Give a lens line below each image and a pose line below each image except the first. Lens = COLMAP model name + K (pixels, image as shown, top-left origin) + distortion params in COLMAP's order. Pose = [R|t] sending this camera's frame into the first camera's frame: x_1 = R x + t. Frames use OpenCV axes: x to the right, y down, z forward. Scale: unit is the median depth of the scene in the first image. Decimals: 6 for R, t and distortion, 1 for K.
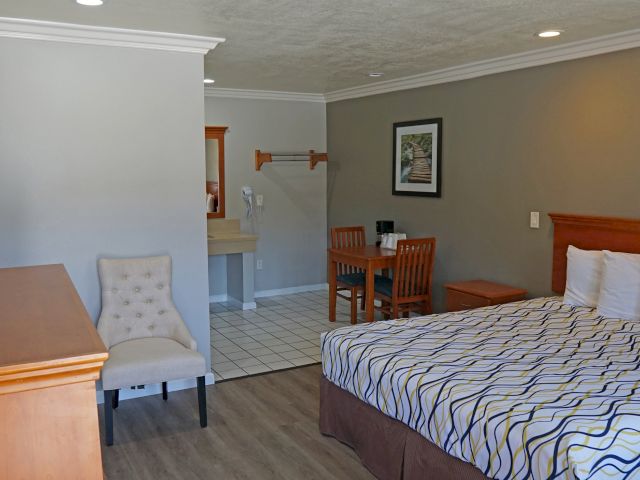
lens RADIAL K [[598.7, 0, 320.0], [0, 598.7, 240.0], [0, 0, 1]] dist [-0.086997, 0.009769]
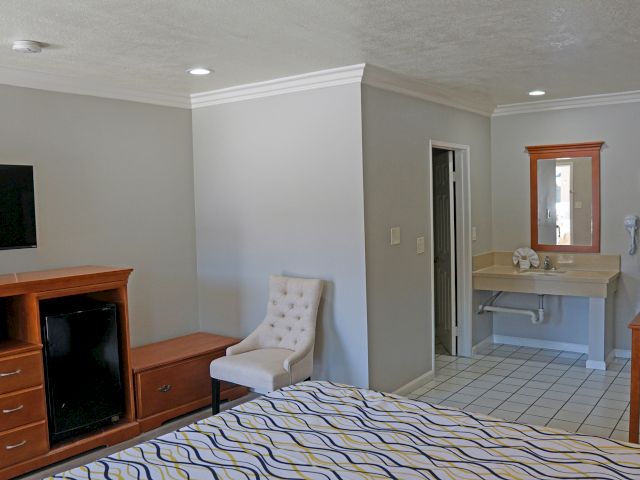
lens RADIAL K [[598.7, 0, 320.0], [0, 598.7, 240.0], [0, 0, 1]] dist [-0.086997, 0.009769]
pose [[0.415116, 0.051578, -0.908305, 0.740165], [-0.084219, 0.996283, 0.018084, -0.066337], [0.905862, 0.068989, 0.417917, 0.572789]]
